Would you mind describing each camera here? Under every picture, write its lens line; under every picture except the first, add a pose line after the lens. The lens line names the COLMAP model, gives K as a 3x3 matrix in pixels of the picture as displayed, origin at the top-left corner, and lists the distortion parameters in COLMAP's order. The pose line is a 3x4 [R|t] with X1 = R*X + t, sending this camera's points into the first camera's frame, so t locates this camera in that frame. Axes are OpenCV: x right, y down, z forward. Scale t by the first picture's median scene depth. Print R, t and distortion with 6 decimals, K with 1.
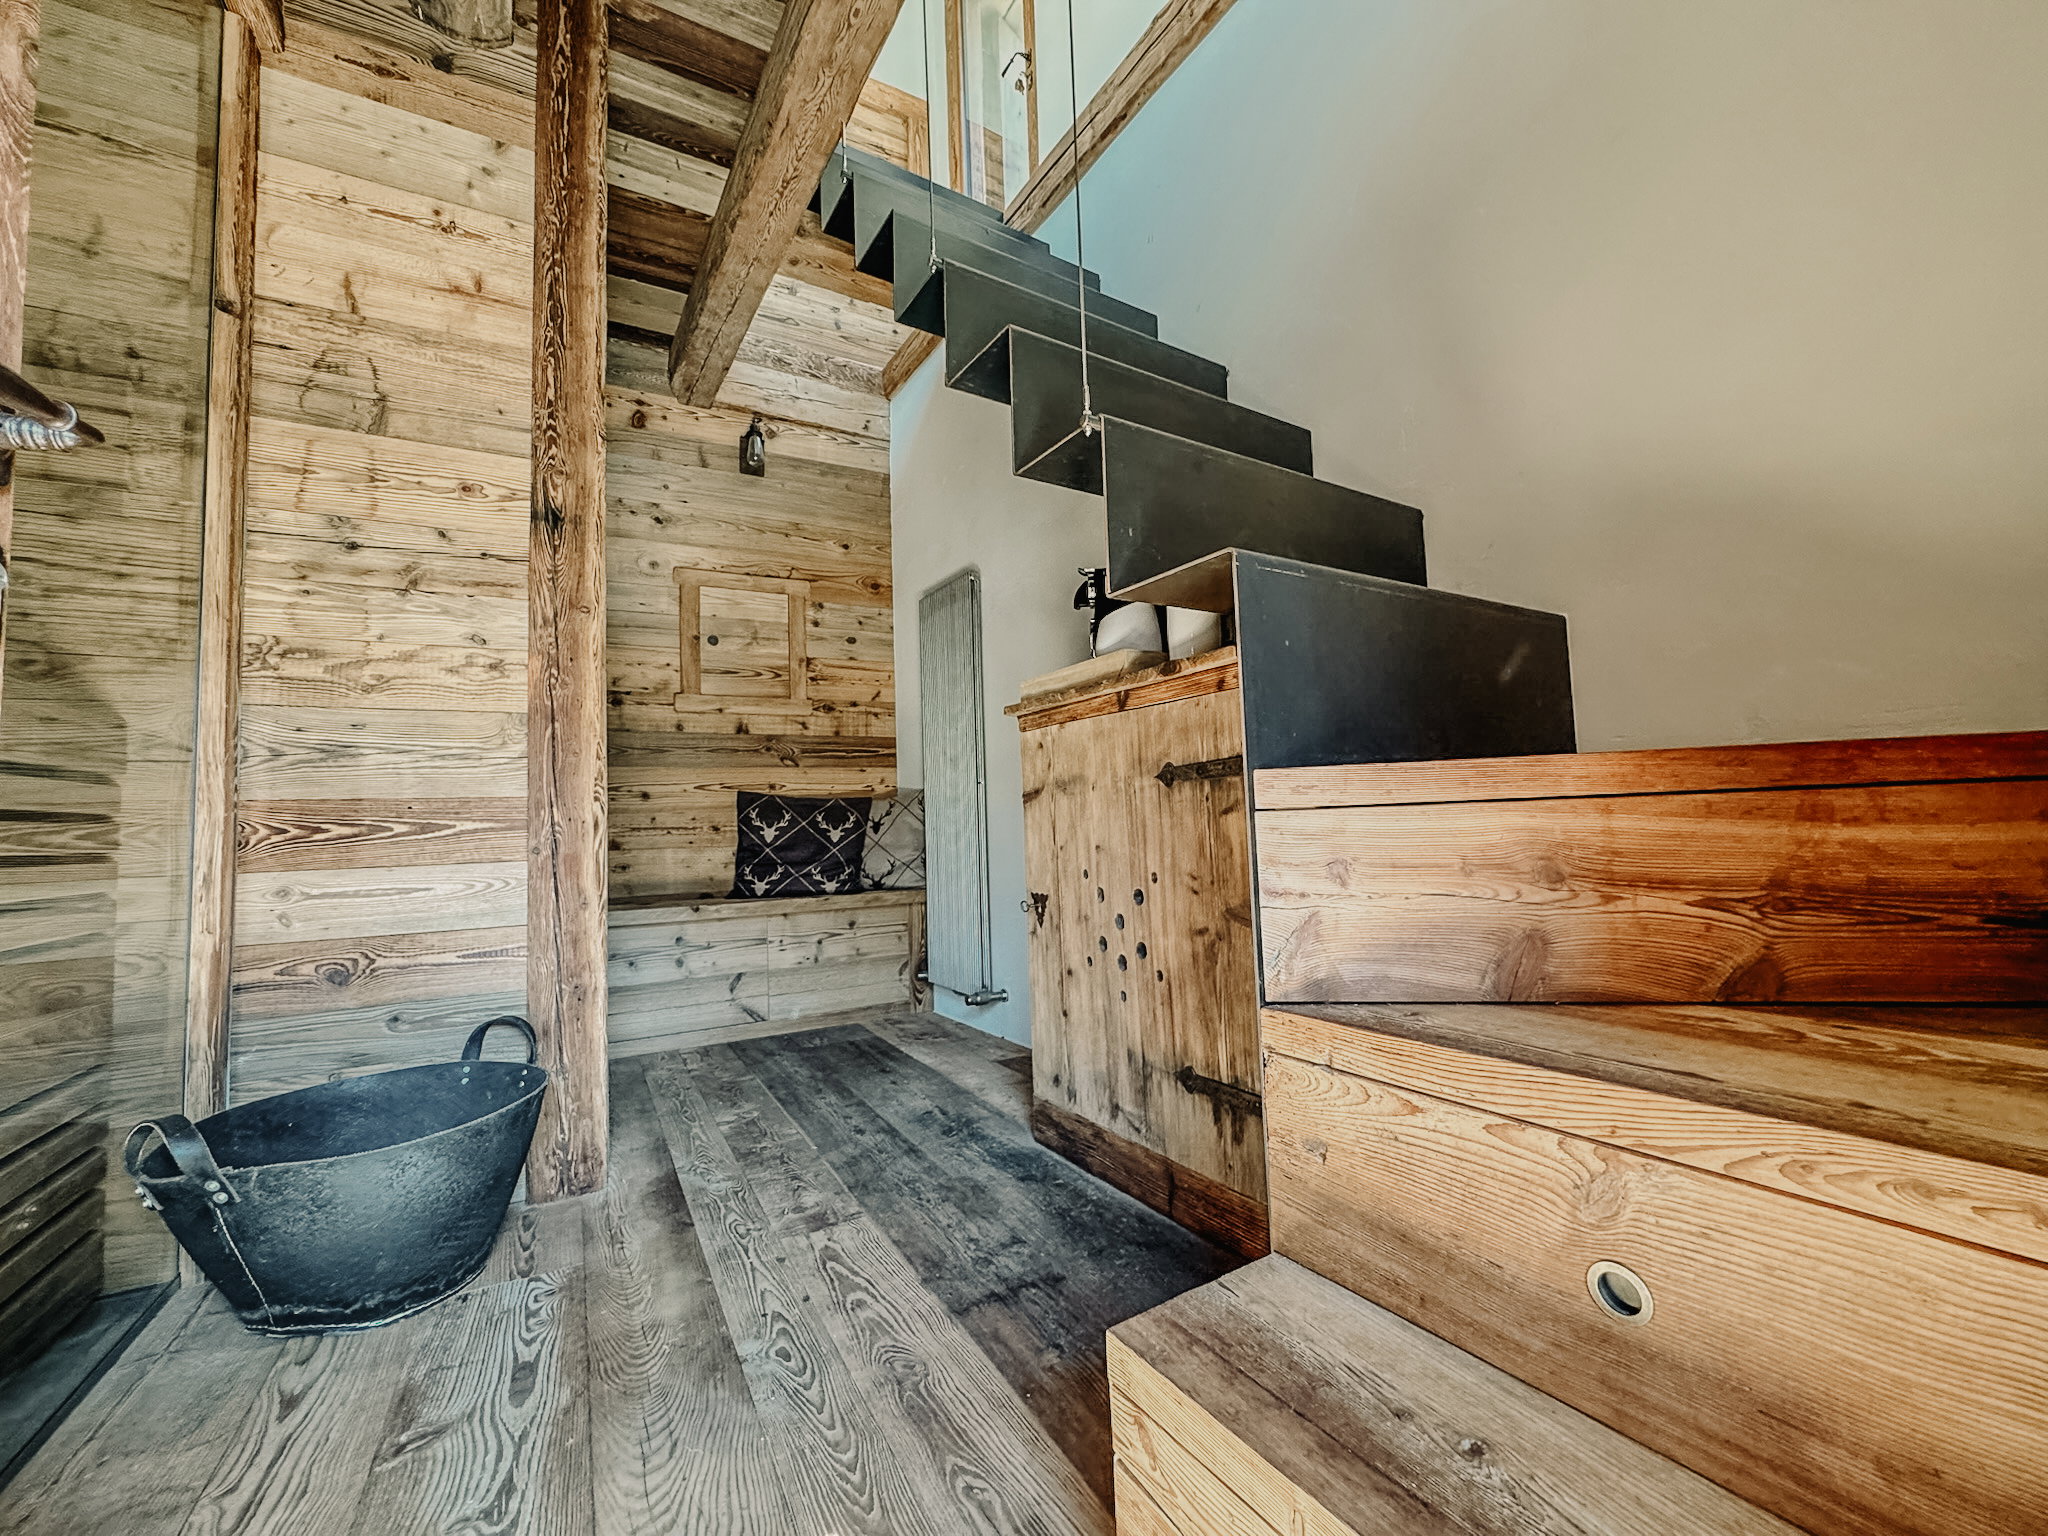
lens RADIAL K [[824.9, 0, 1024.6], [0, 824.9, 767.4], [0, 0, 1]] dist [-0.002096, 0.000719]
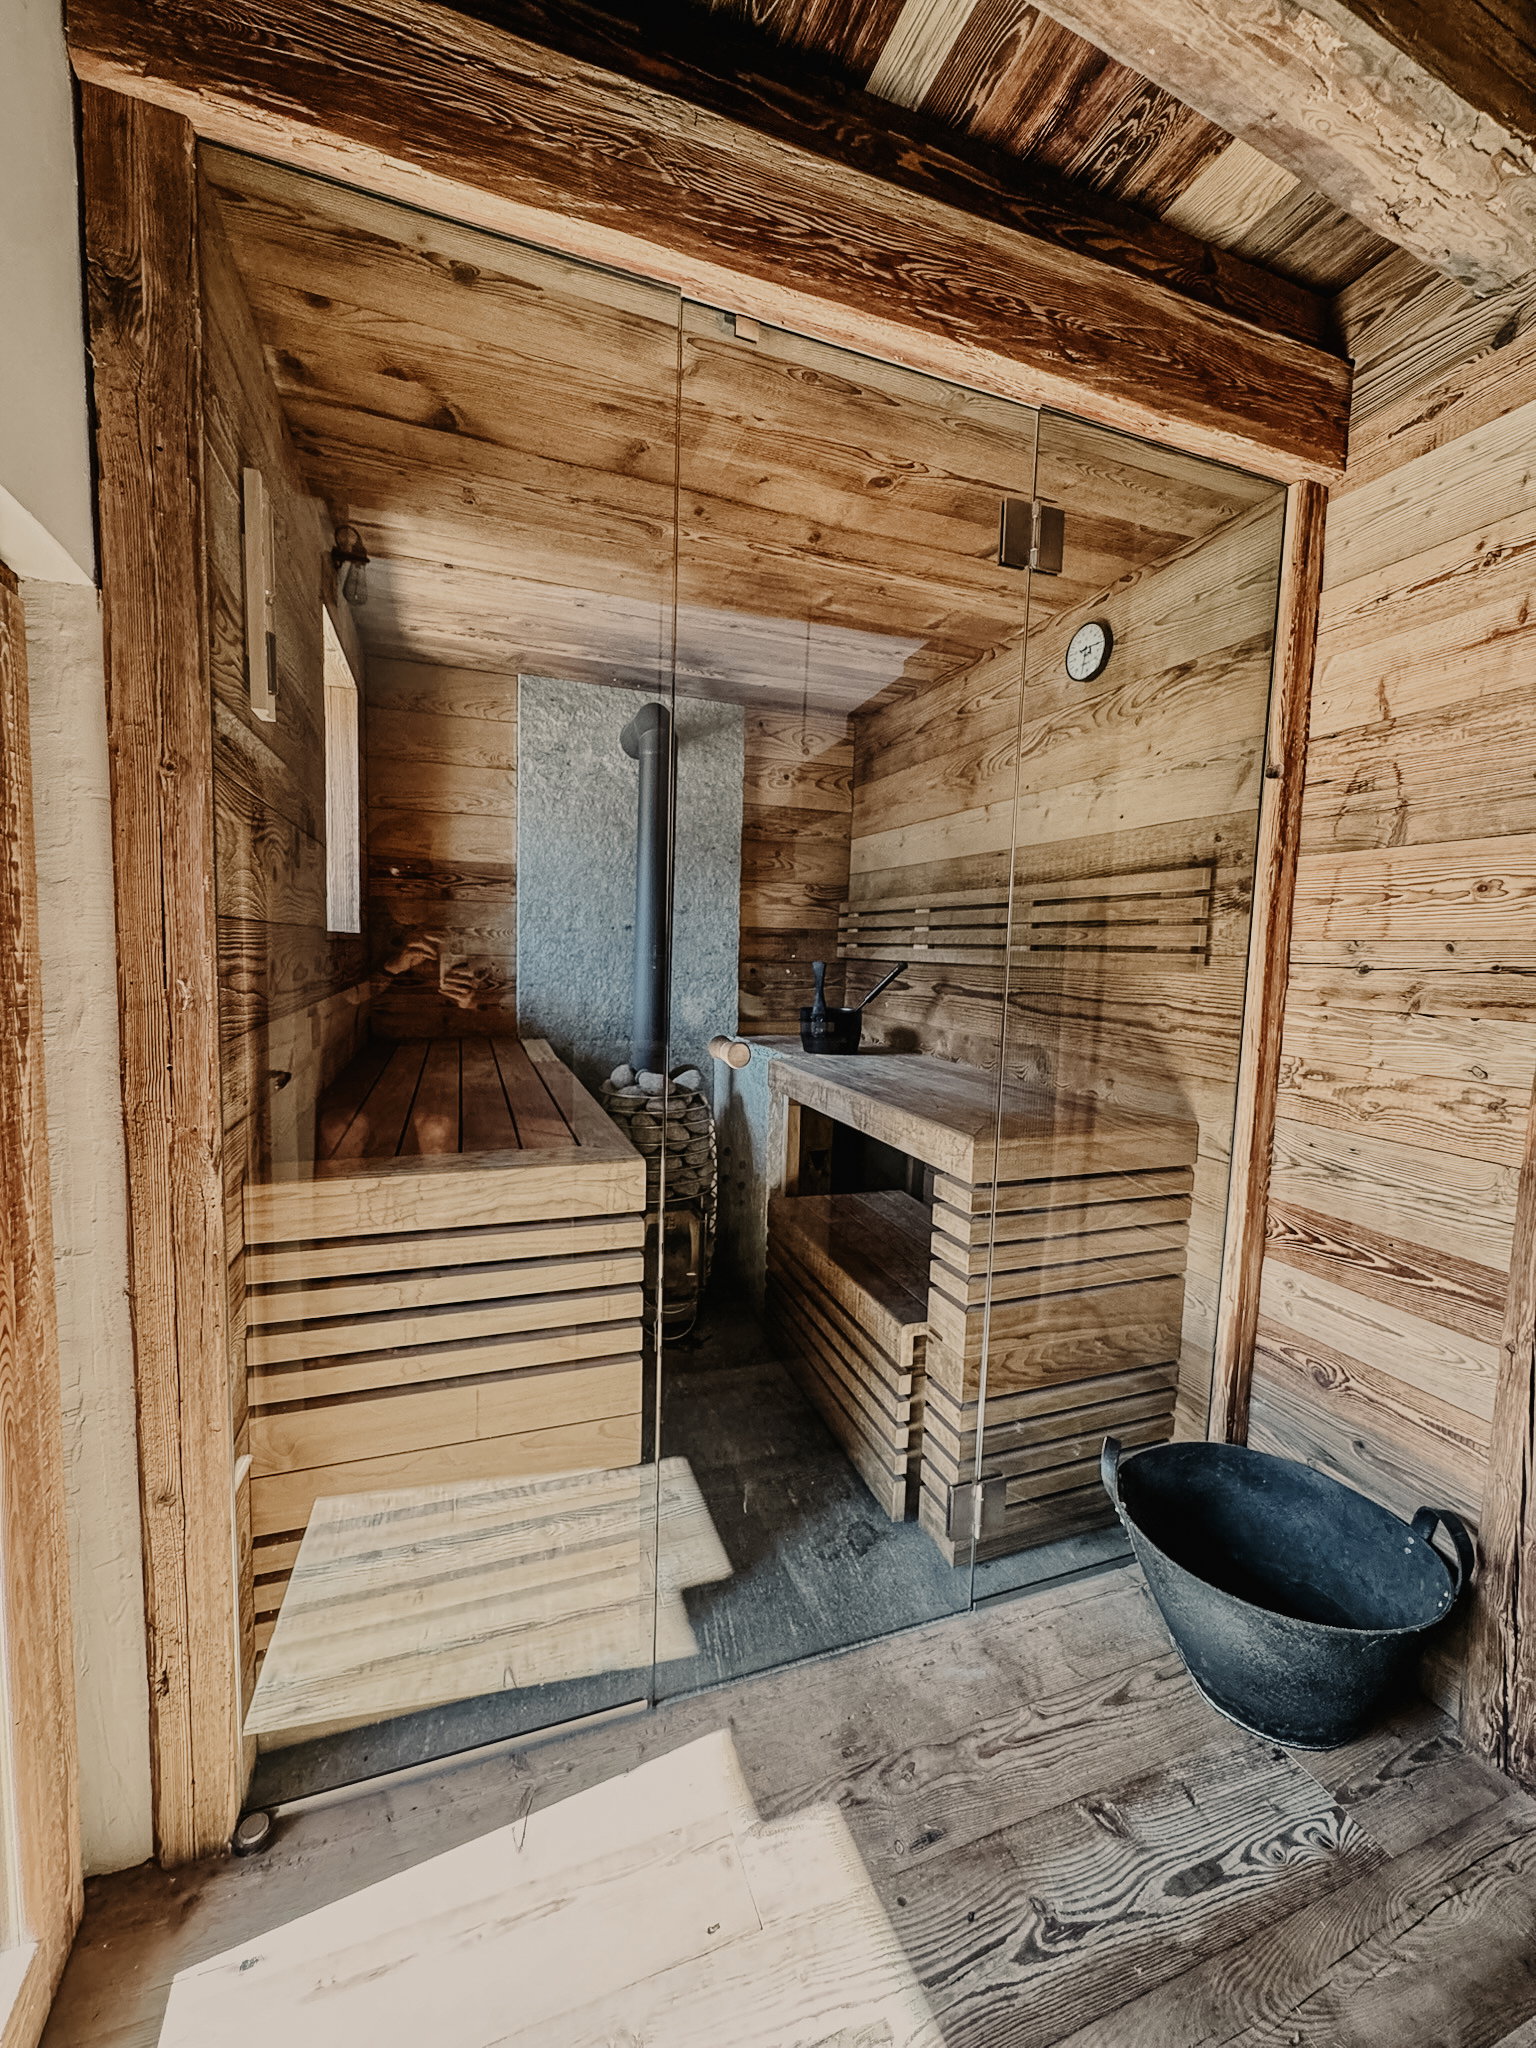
lens RADIAL K [[824.9, 0, 769.1], [0, 824.9, 1022.5], [0, 0, 1]] dist [-0.002096, 0.000719]
pose [[-0.145424, 0.119663, -0.982106, 0.276151], [0.043389, 0.992475, 0.114502, -0.359191], [0.988418, -0.025961, -0.149522, 0.449815]]
